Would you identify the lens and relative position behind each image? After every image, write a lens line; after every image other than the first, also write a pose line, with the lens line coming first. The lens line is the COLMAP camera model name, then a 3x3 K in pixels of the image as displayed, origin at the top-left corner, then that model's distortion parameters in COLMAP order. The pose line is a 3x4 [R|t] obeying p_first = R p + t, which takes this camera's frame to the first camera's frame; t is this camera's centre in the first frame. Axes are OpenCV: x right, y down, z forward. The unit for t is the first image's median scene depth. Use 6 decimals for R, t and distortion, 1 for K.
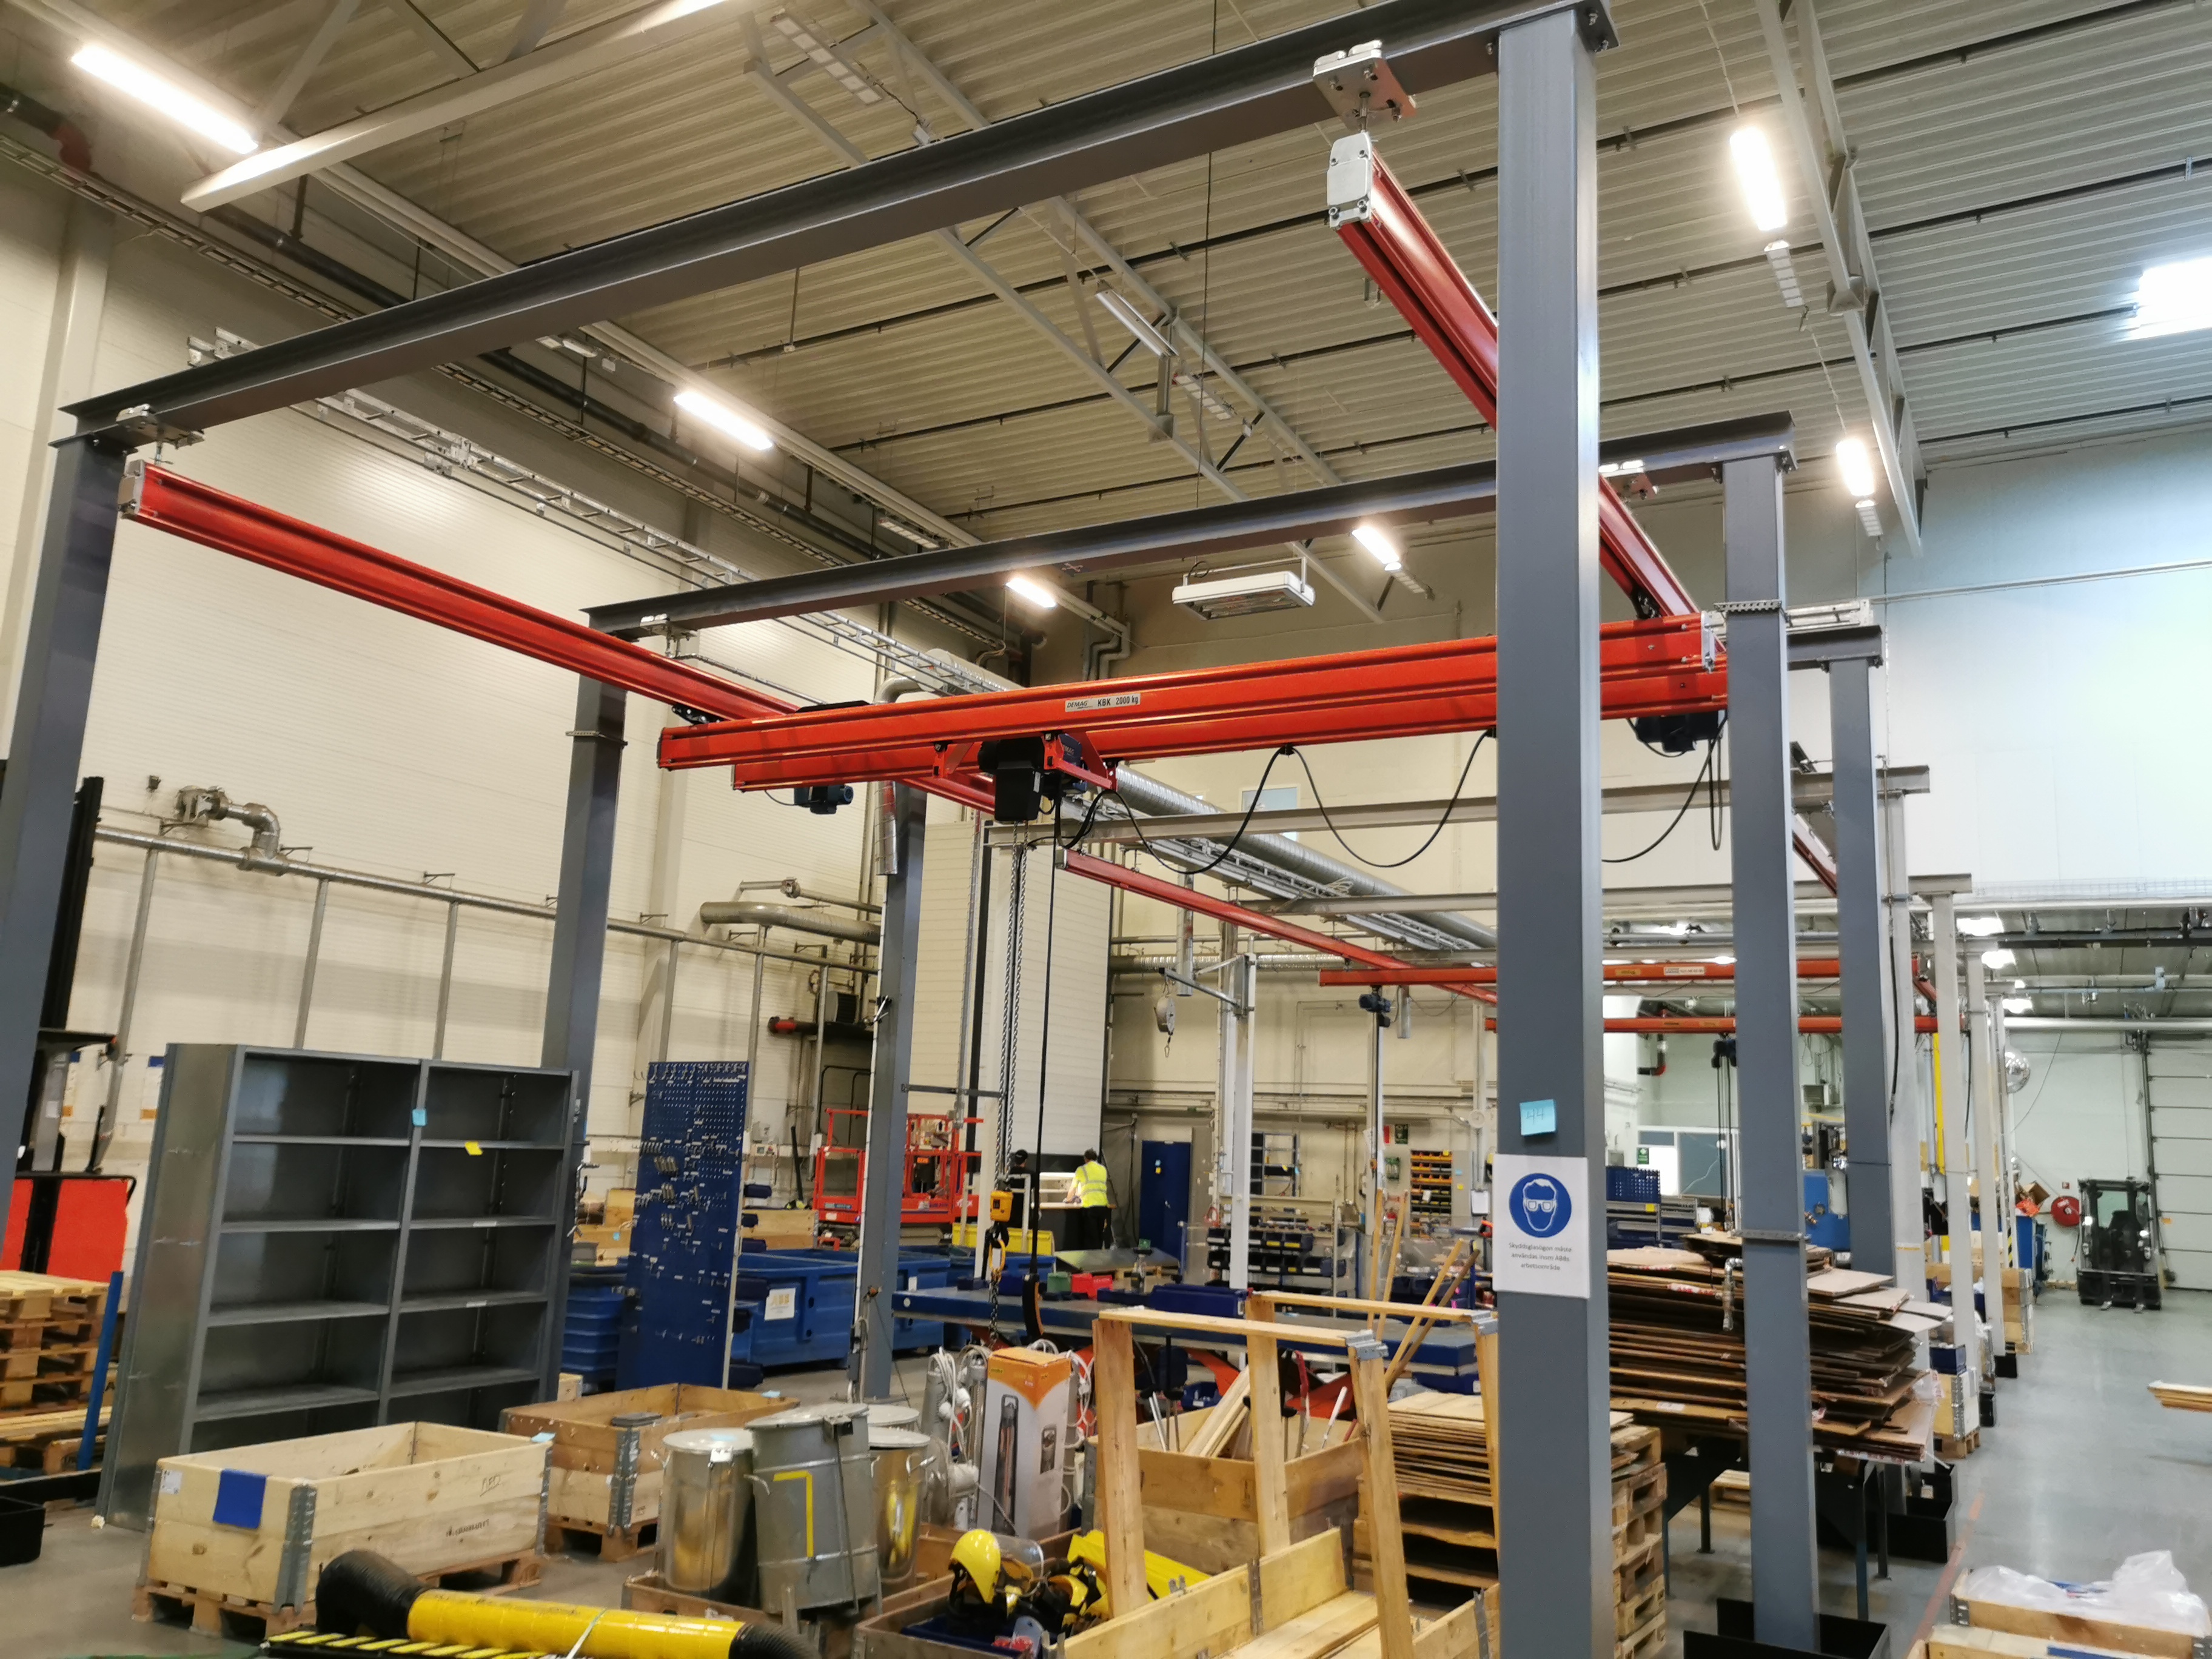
lens RADIAL K [[1707.6, 0, 1089.7], [0, 1707.6, 829.1], [0, 0, 1]] dist [0.032275, -0.014399]
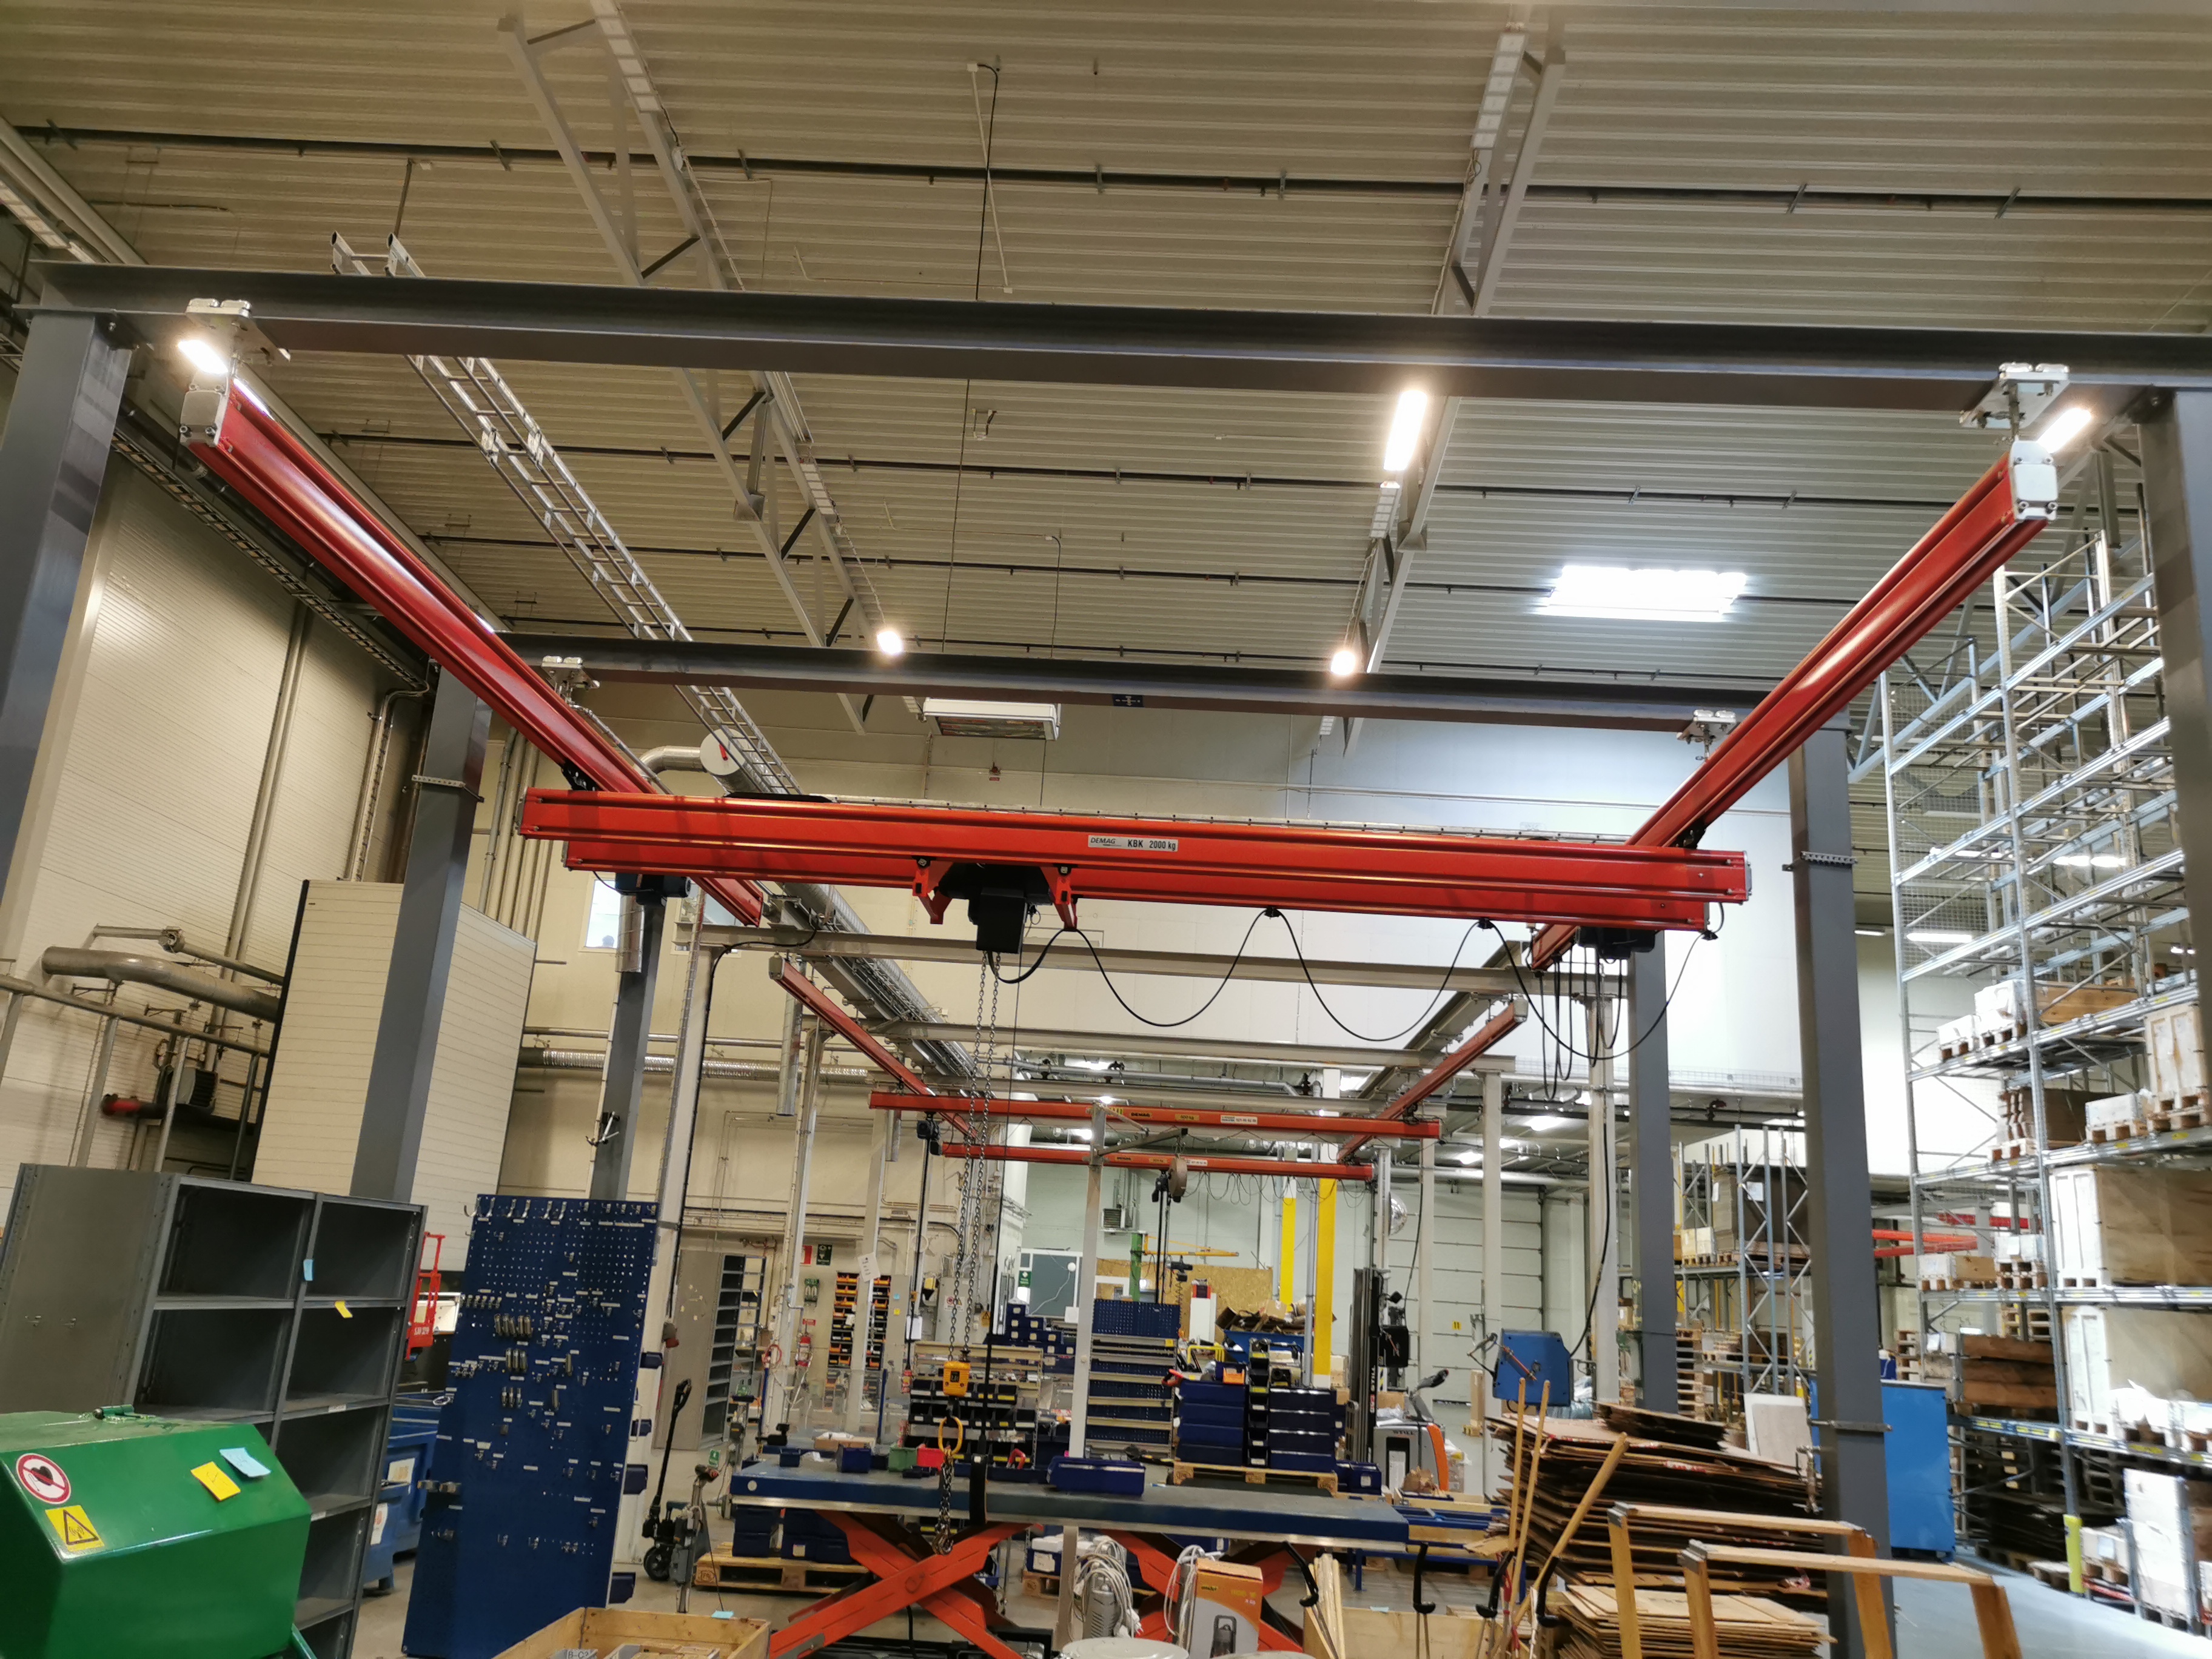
lens RADIAL K [[1707.6, 0, 1101.4], [0, 1707.6, 817.7], [0, 0, 1]] dist [0.032275, -0.014399]
pose [[0.885394, 0.137979, 0.443891, -0.151399], [-0.110637, 0.990040, -0.087065, -0.001055], [-0.451483, 0.027976, 0.891841, 0.052761]]
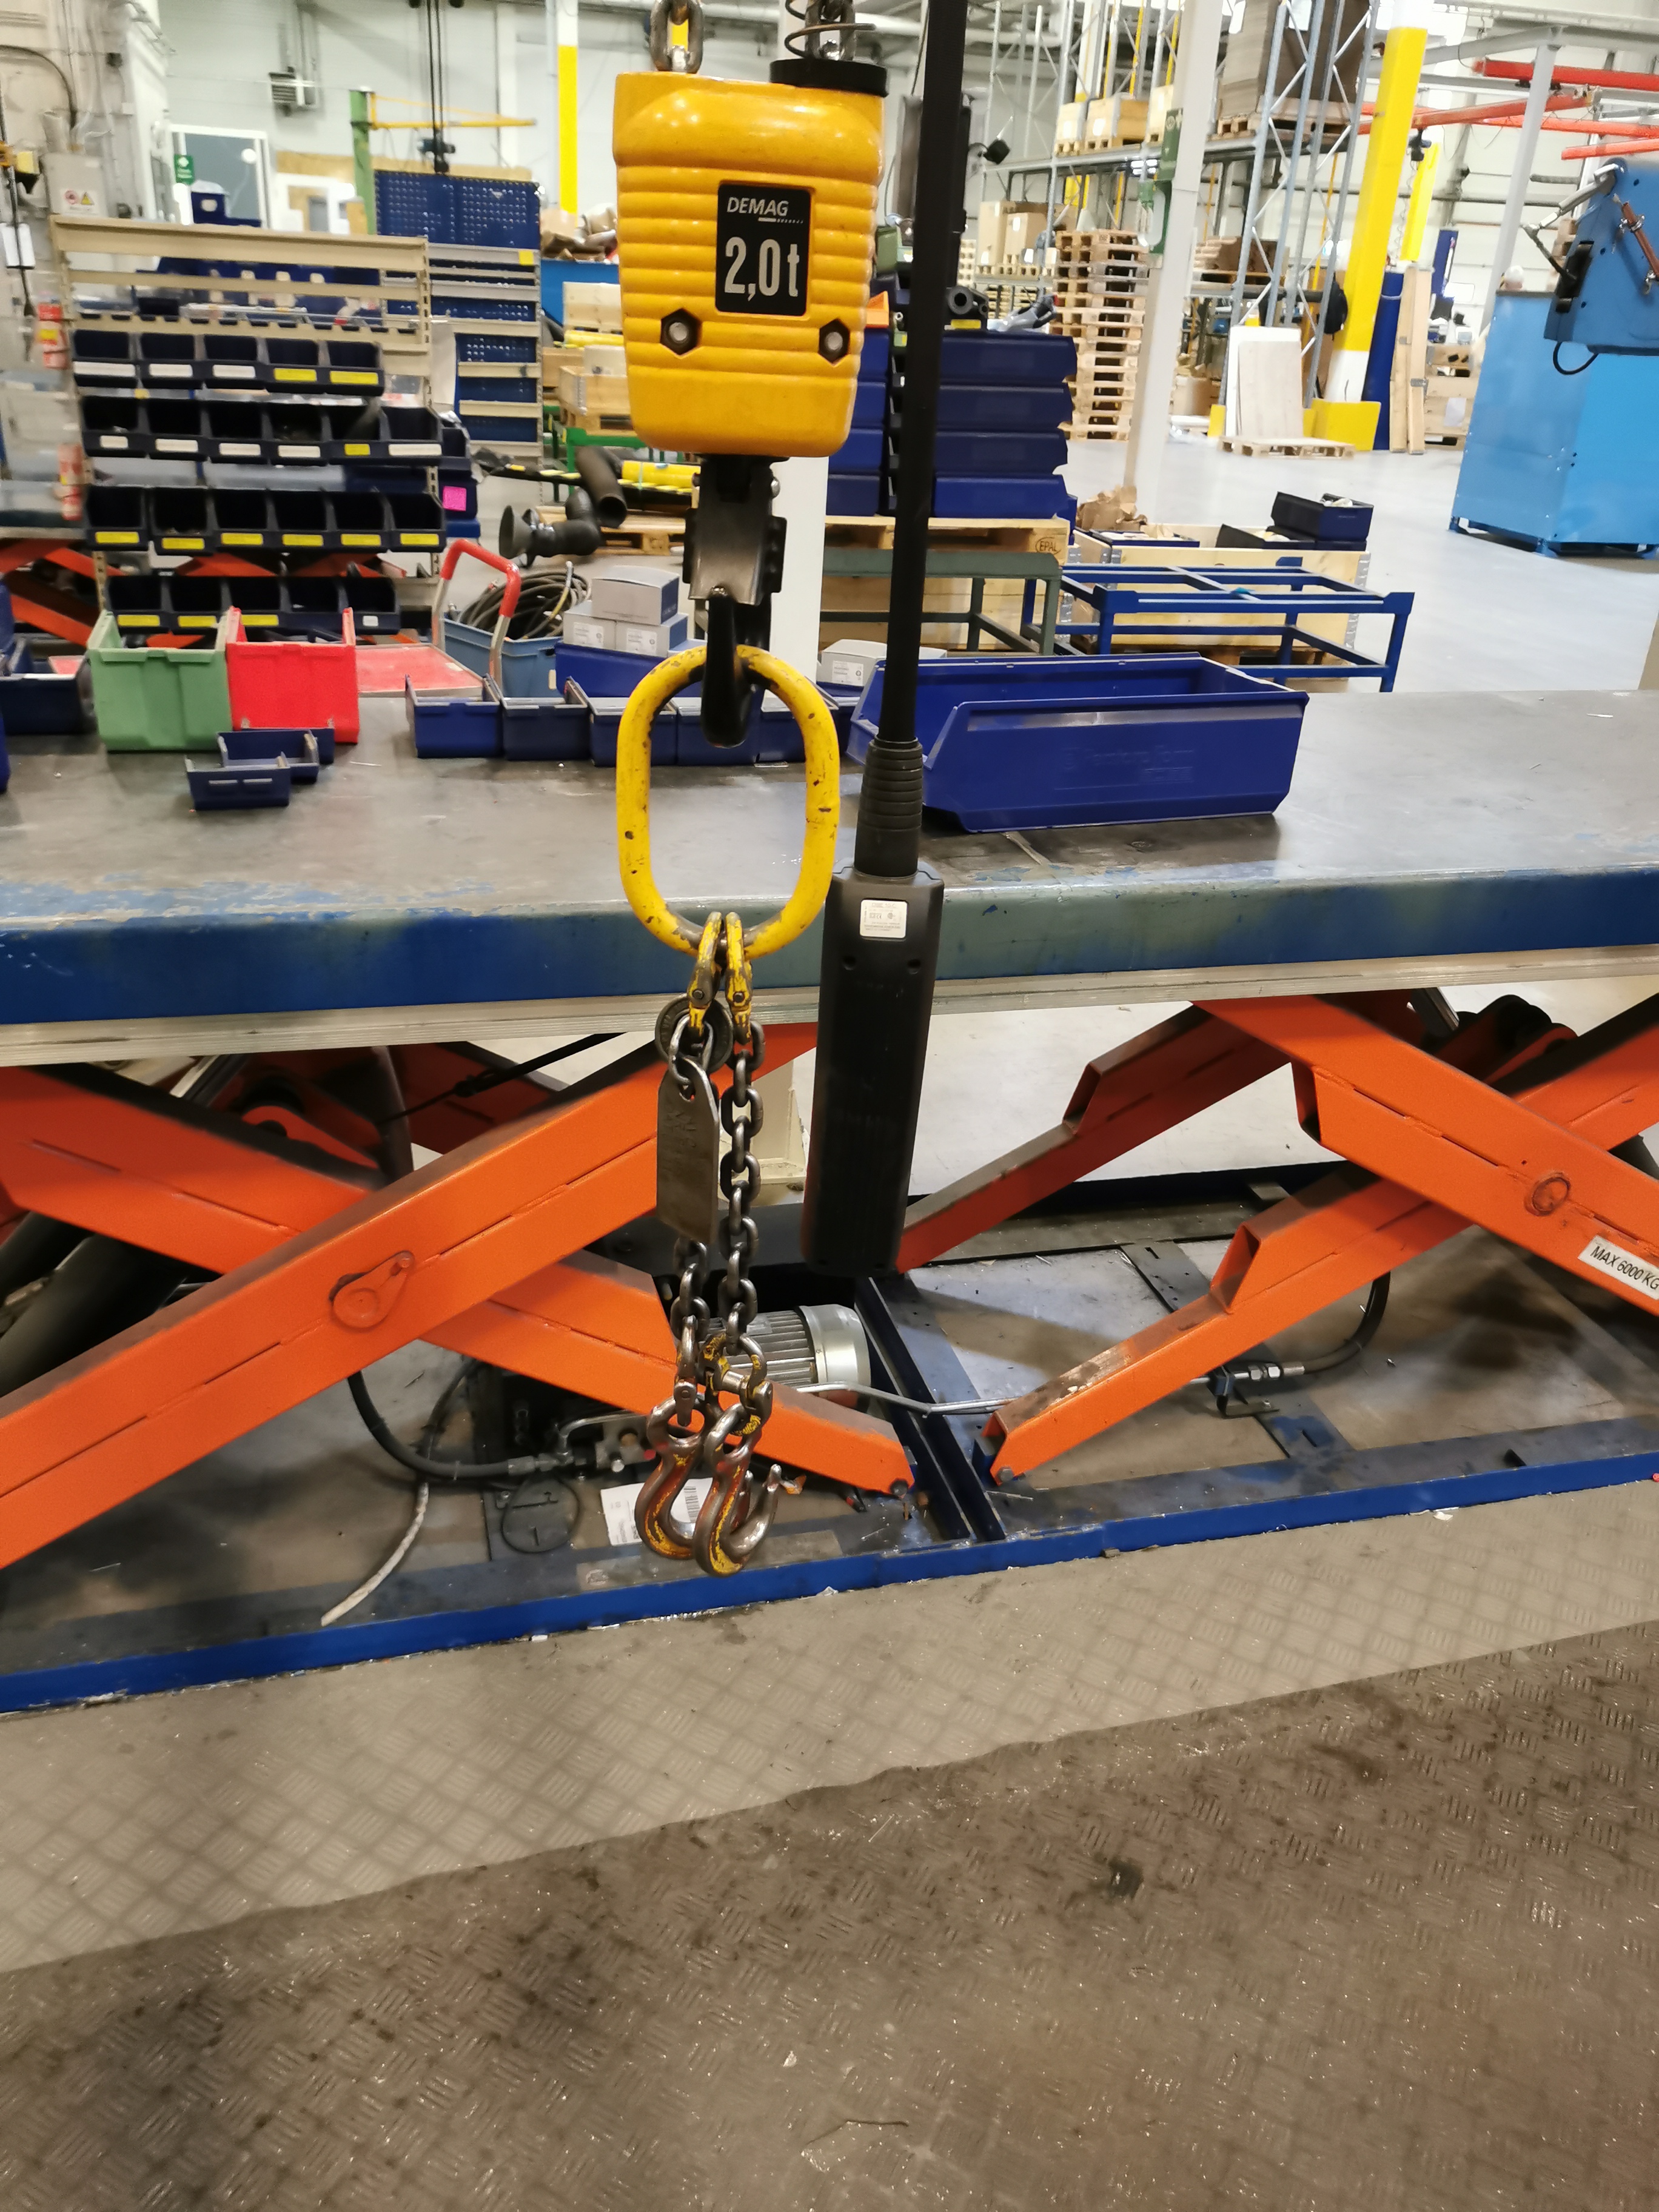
lens RADIAL K [[1707.6, 0, 831.9], [0, 1707.6, 1121.4], [0, 0, 1]] dist [0.032275, -0.014399]
pose [[0.708801, -0.317359, 0.629988, -0.040656], [-0.151134, 0.804022, 0.575071, 0.073199], [-0.689028, -0.502824, 0.521928, 0.332614]]
